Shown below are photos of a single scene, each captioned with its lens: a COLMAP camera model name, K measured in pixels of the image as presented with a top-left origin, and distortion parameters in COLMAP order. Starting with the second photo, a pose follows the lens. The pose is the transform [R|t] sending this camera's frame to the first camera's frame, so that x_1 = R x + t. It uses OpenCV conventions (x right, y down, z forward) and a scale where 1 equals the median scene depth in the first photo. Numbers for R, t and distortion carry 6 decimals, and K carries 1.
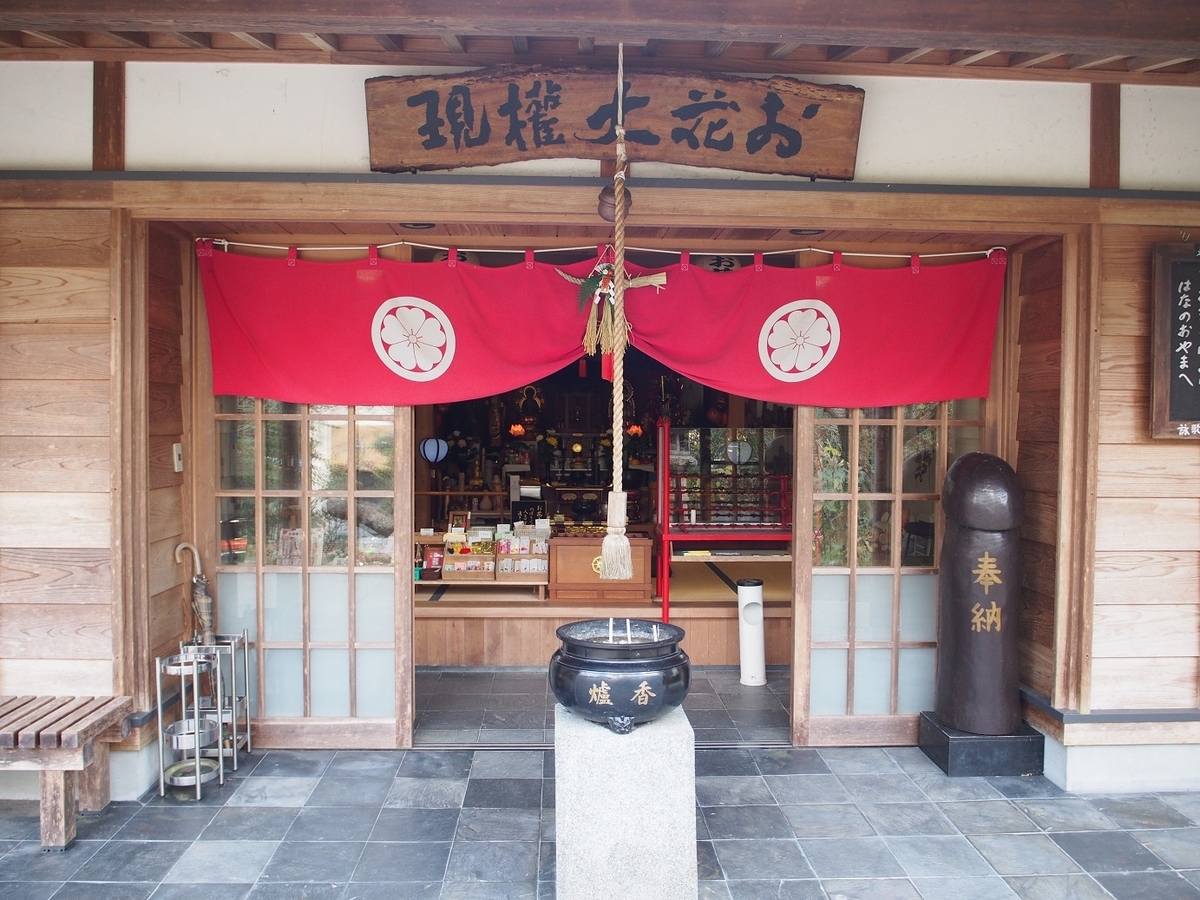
lens RADIAL K [[1008.3, 0, 600.0], [0, 1008.3, 450.0], [0, 0, 1]] dist [-0.050438, 0.008199]
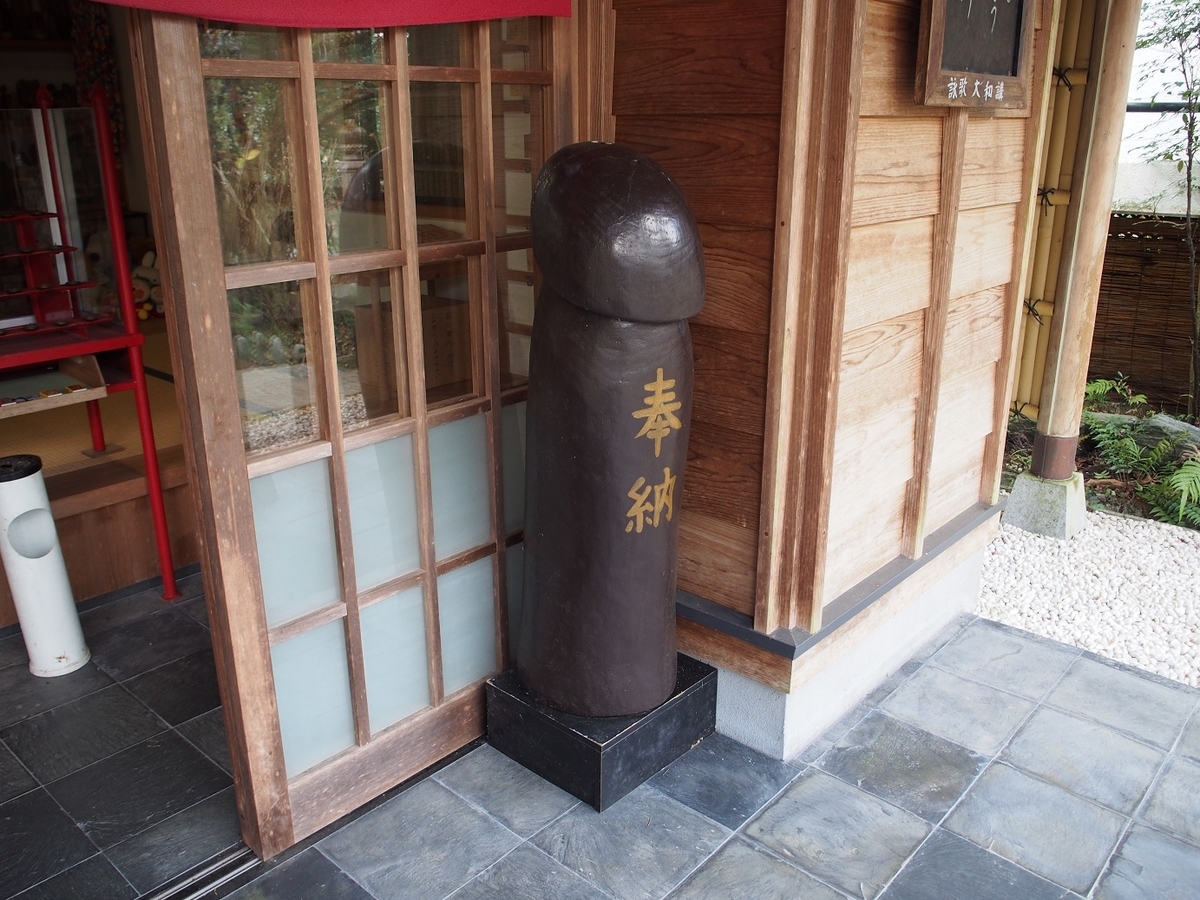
lens RADIAL K [[1008.3, 0, 600.0], [0, 1008.3, 450.0], [0, 0, 1]] dist [-0.050438, 0.008199]
pose [[0.697986, -0.234786, 0.676529, 0.046712], [0.027482, 0.952812, 0.302314, -0.002054], [-0.715584, -0.192419, 0.671501, 0.672781]]
